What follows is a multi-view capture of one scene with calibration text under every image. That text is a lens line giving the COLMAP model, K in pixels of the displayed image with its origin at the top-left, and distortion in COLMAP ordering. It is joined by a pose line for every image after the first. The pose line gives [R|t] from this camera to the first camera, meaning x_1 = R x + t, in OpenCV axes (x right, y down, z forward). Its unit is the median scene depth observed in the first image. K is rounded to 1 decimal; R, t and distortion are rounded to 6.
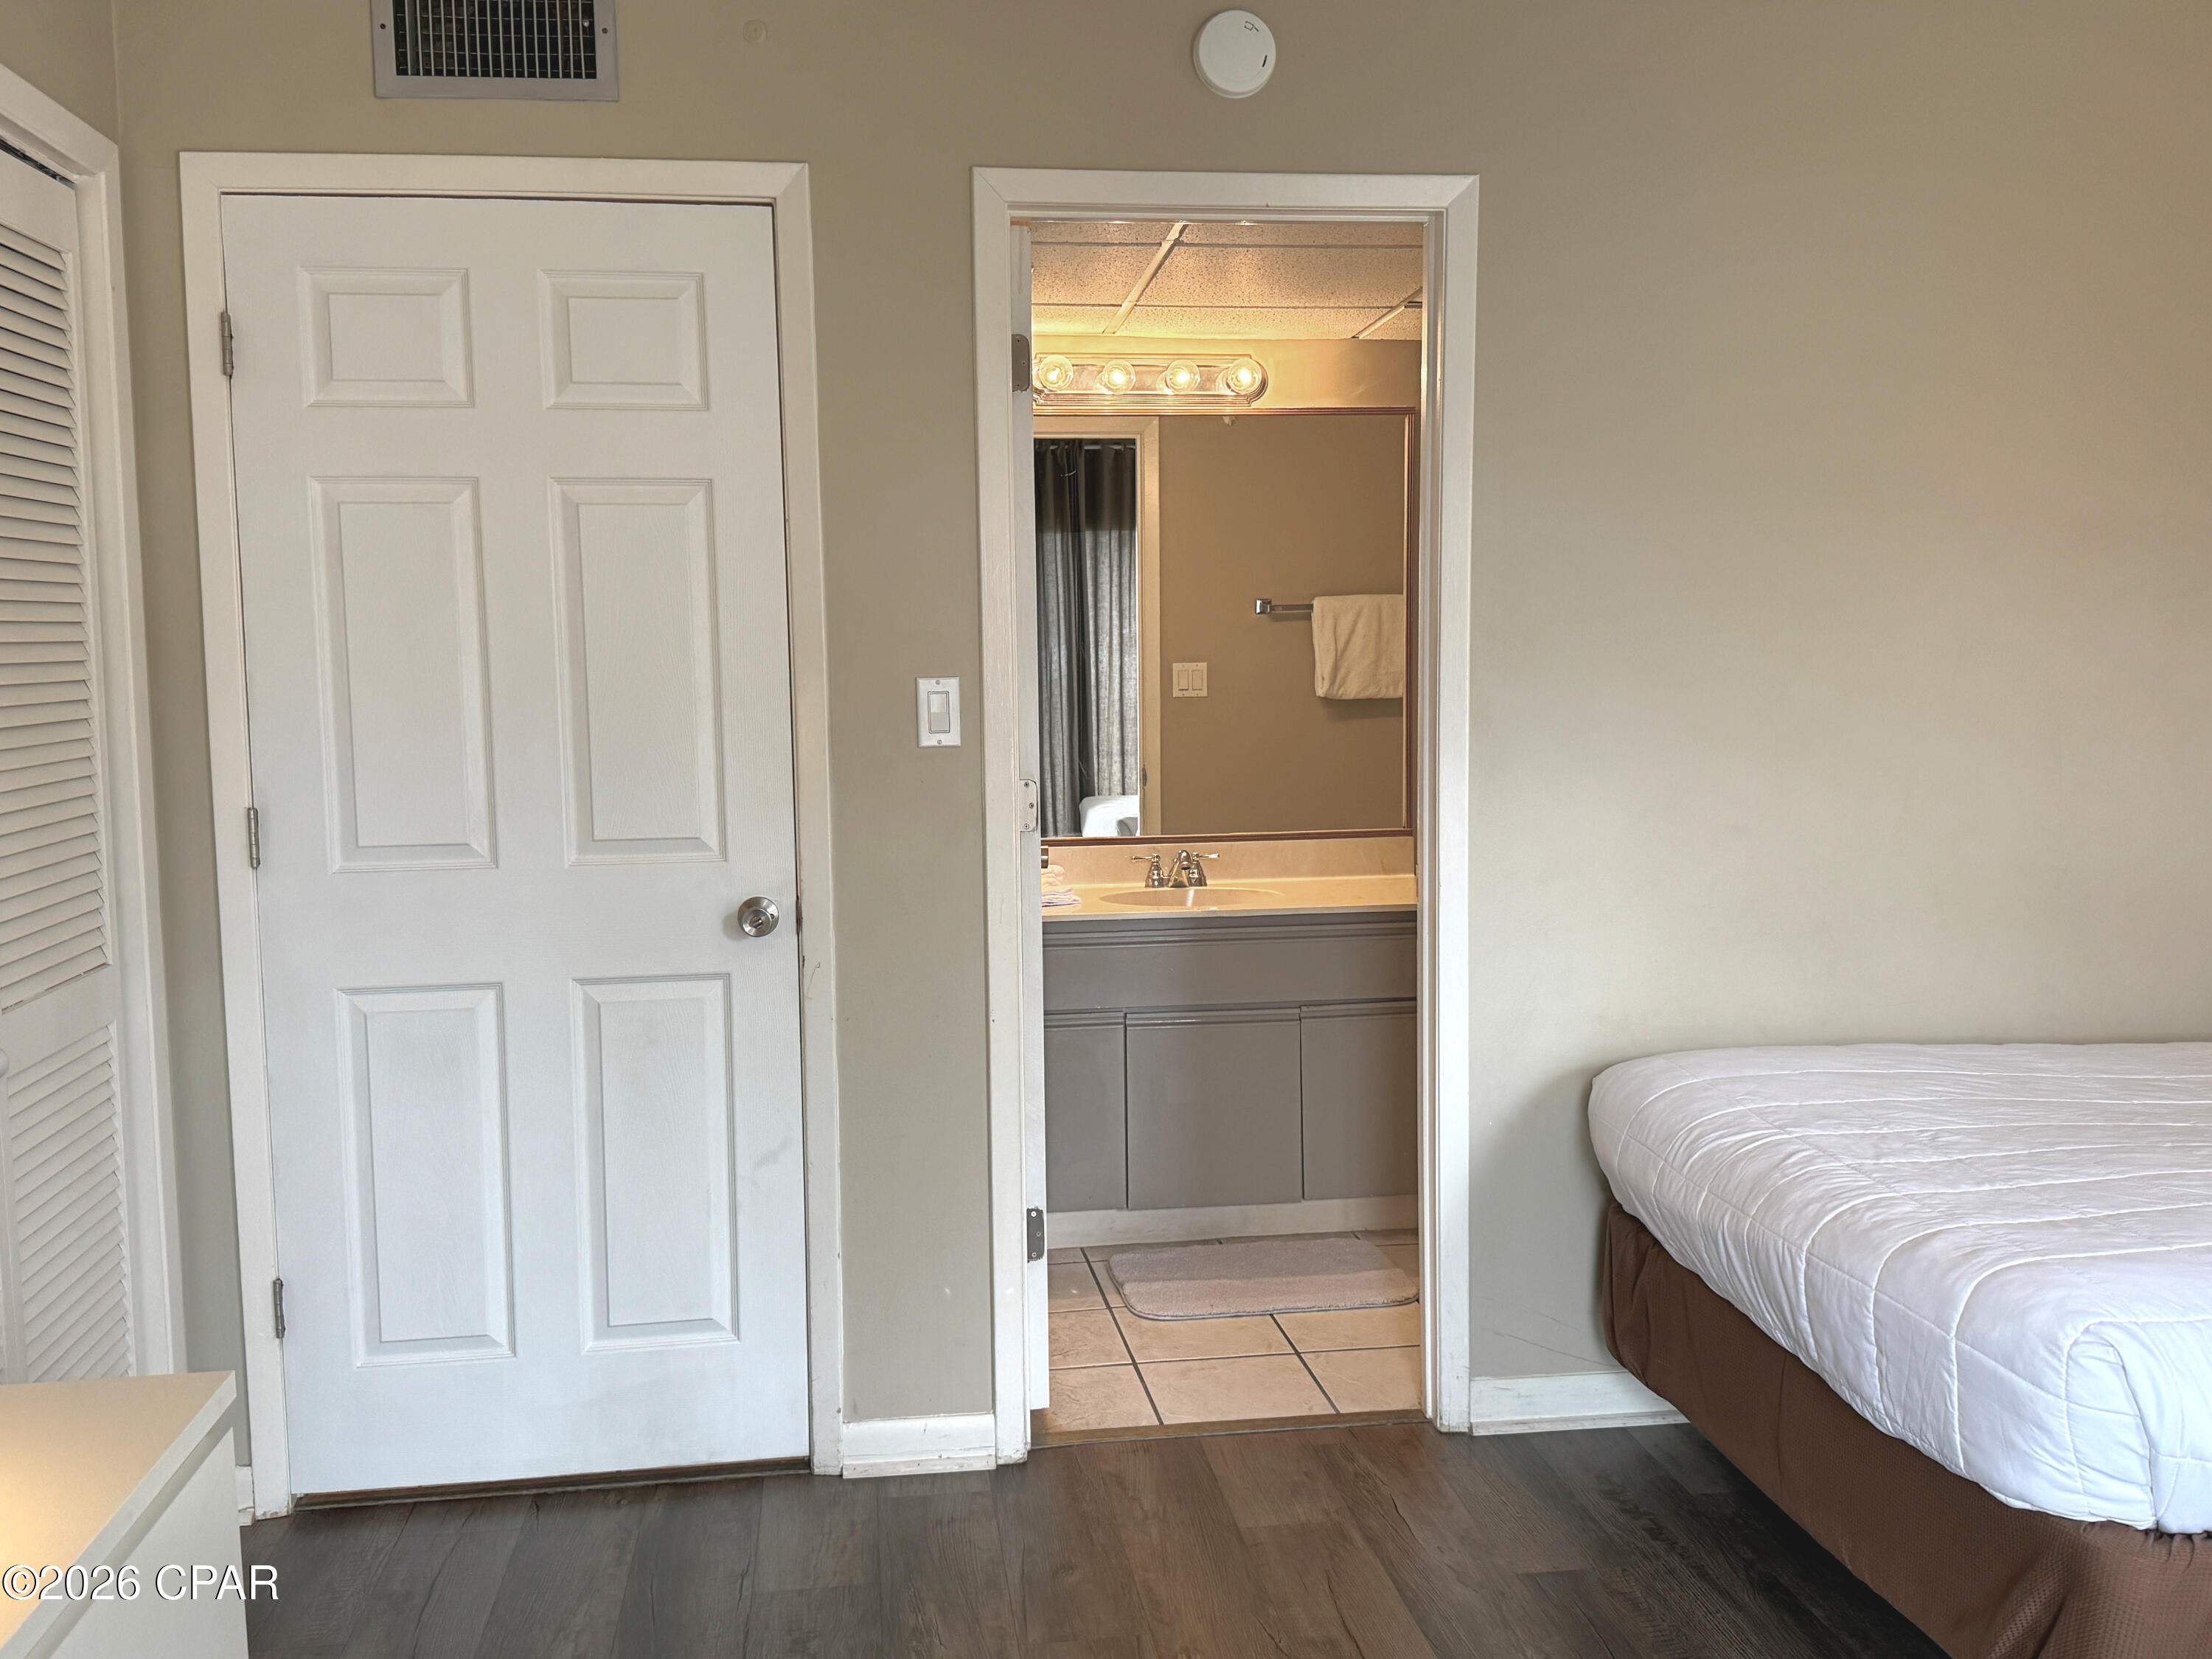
lens RADIAL K [[1980.5, 0, 1106.0], [0, 1980.5, 829.5], [0, 0, 1]] dist [0.006737, 0.003736]
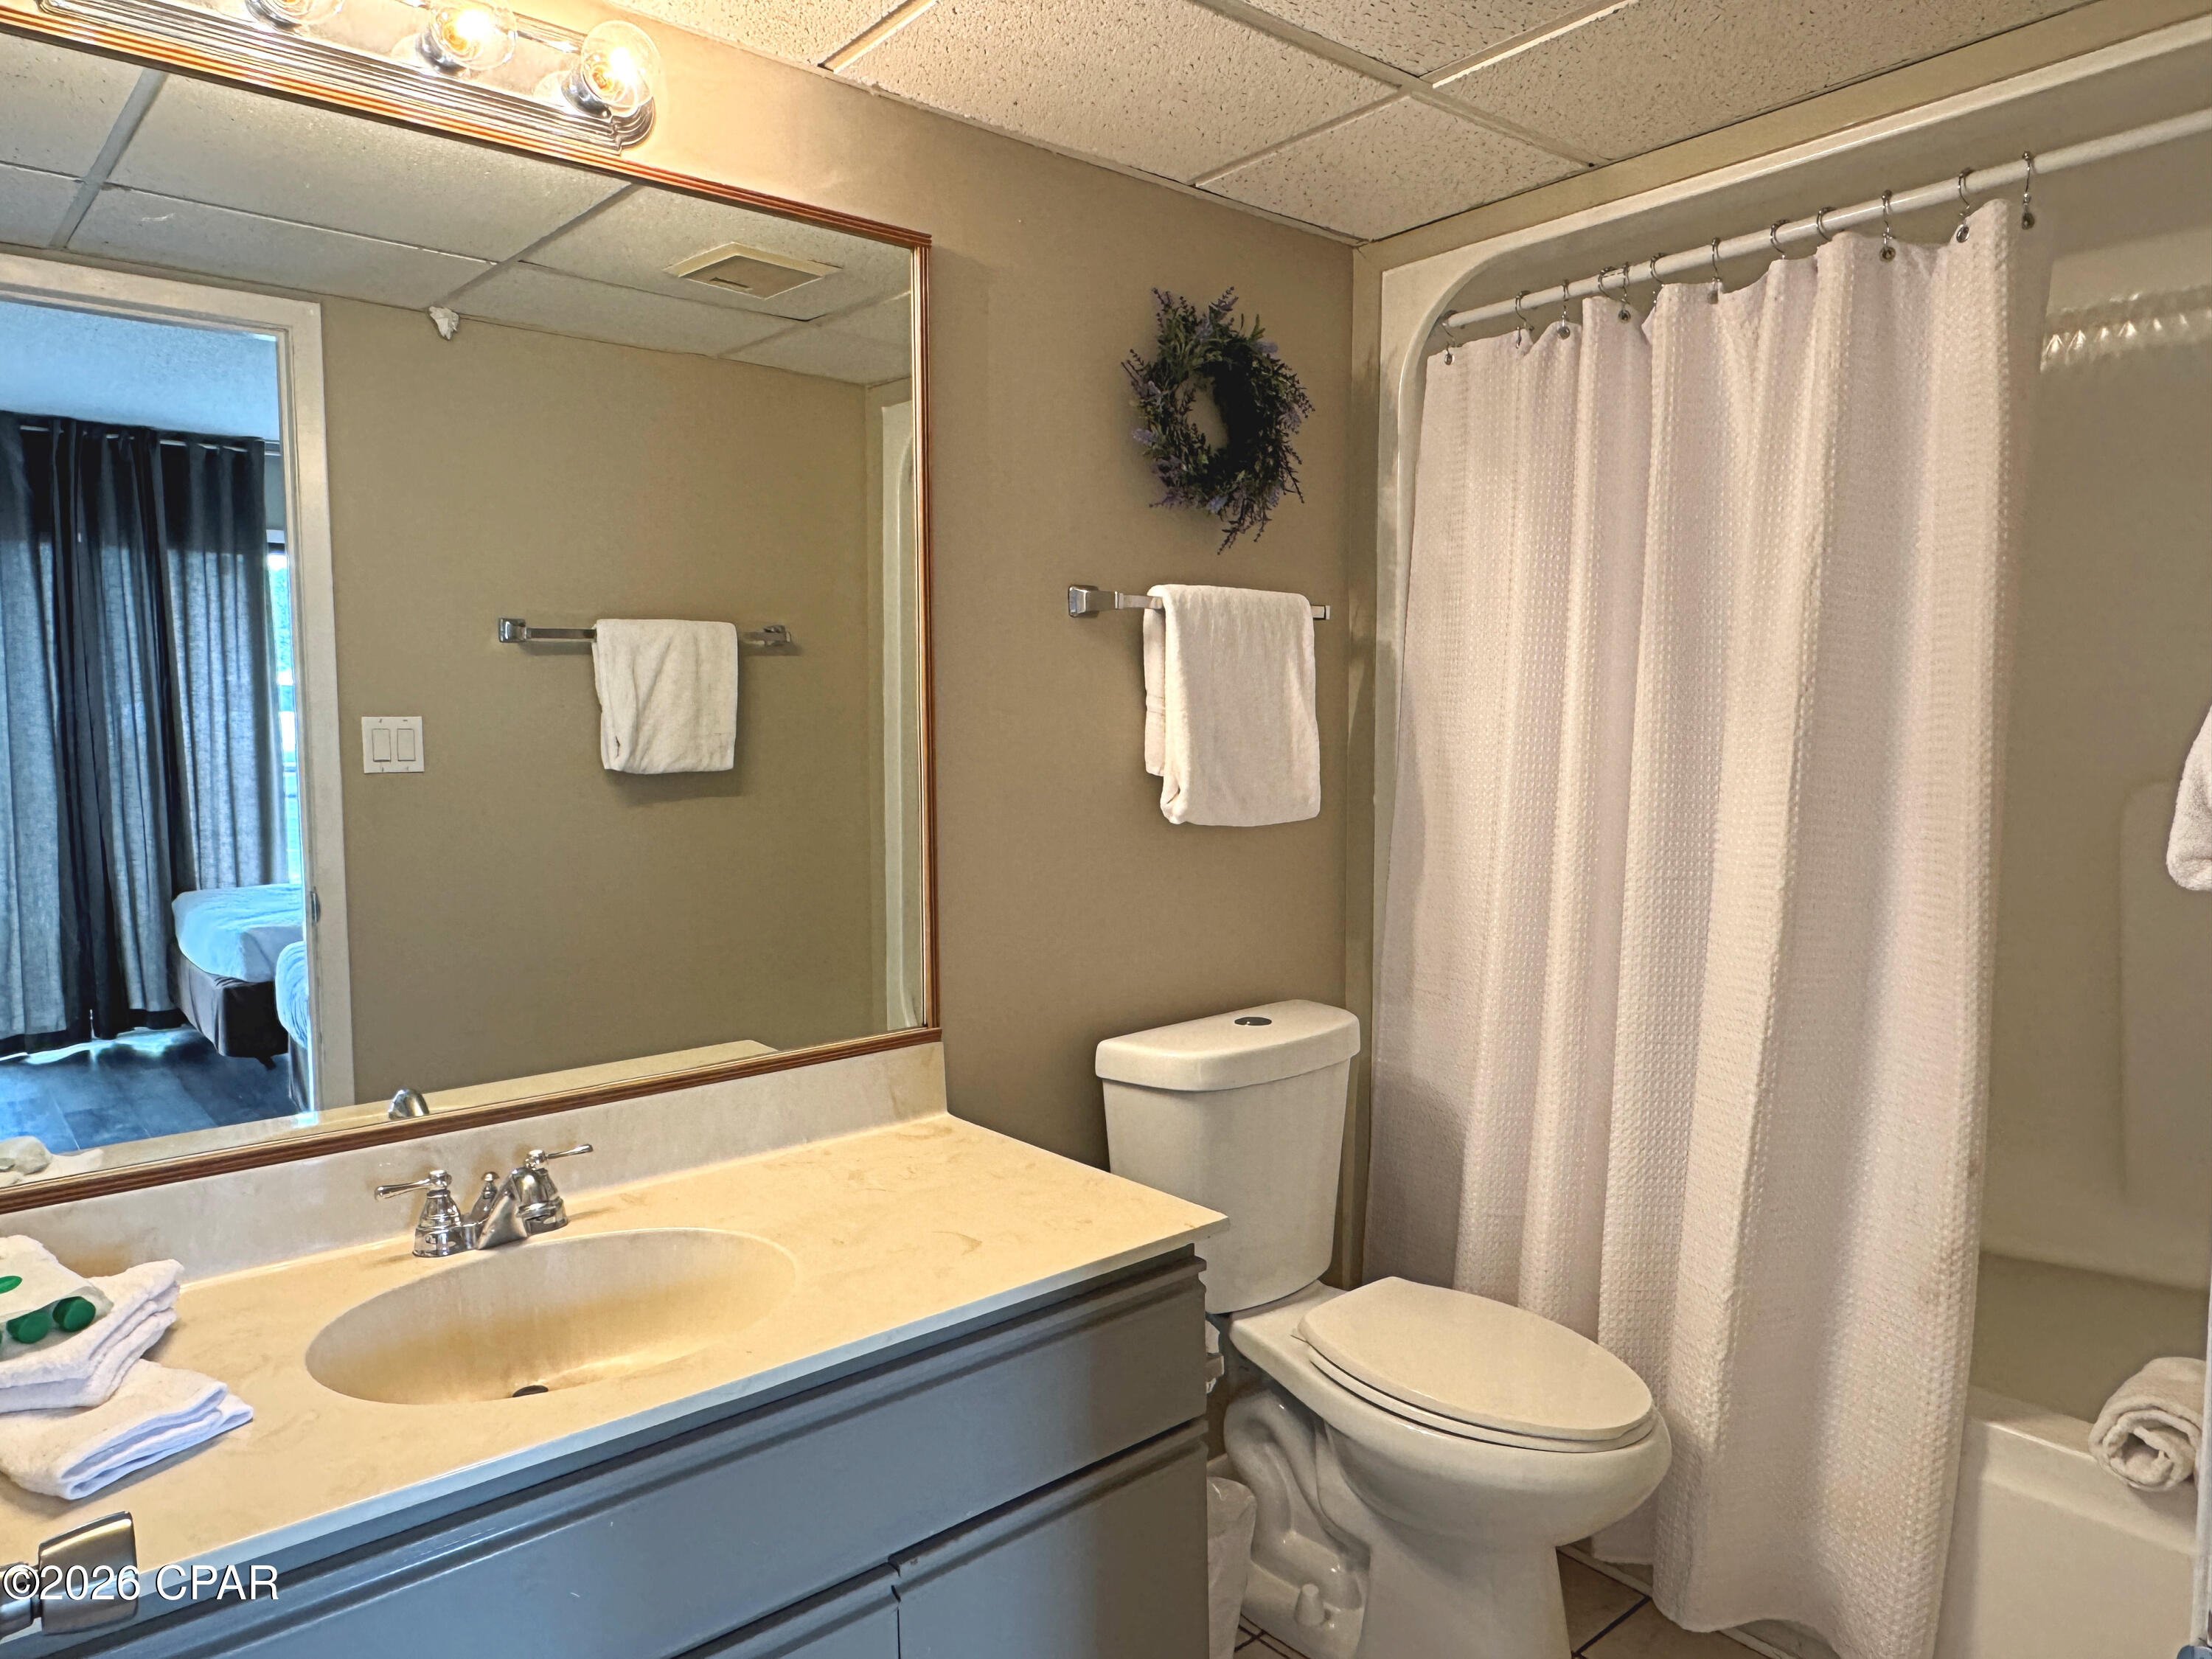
lens RADIAL K [[1443.7, 0, 1106.0], [0, 1443.7, 829.5], [0, 0, 1]] dist [-0.004808, -0.000884]
pose [[0.841446, -0.033517, 0.539301, -0.013446], [0.038949, 0.999240, 0.001332, -0.040770], [-0.538936, 0.019884, 0.842112, 0.498367]]
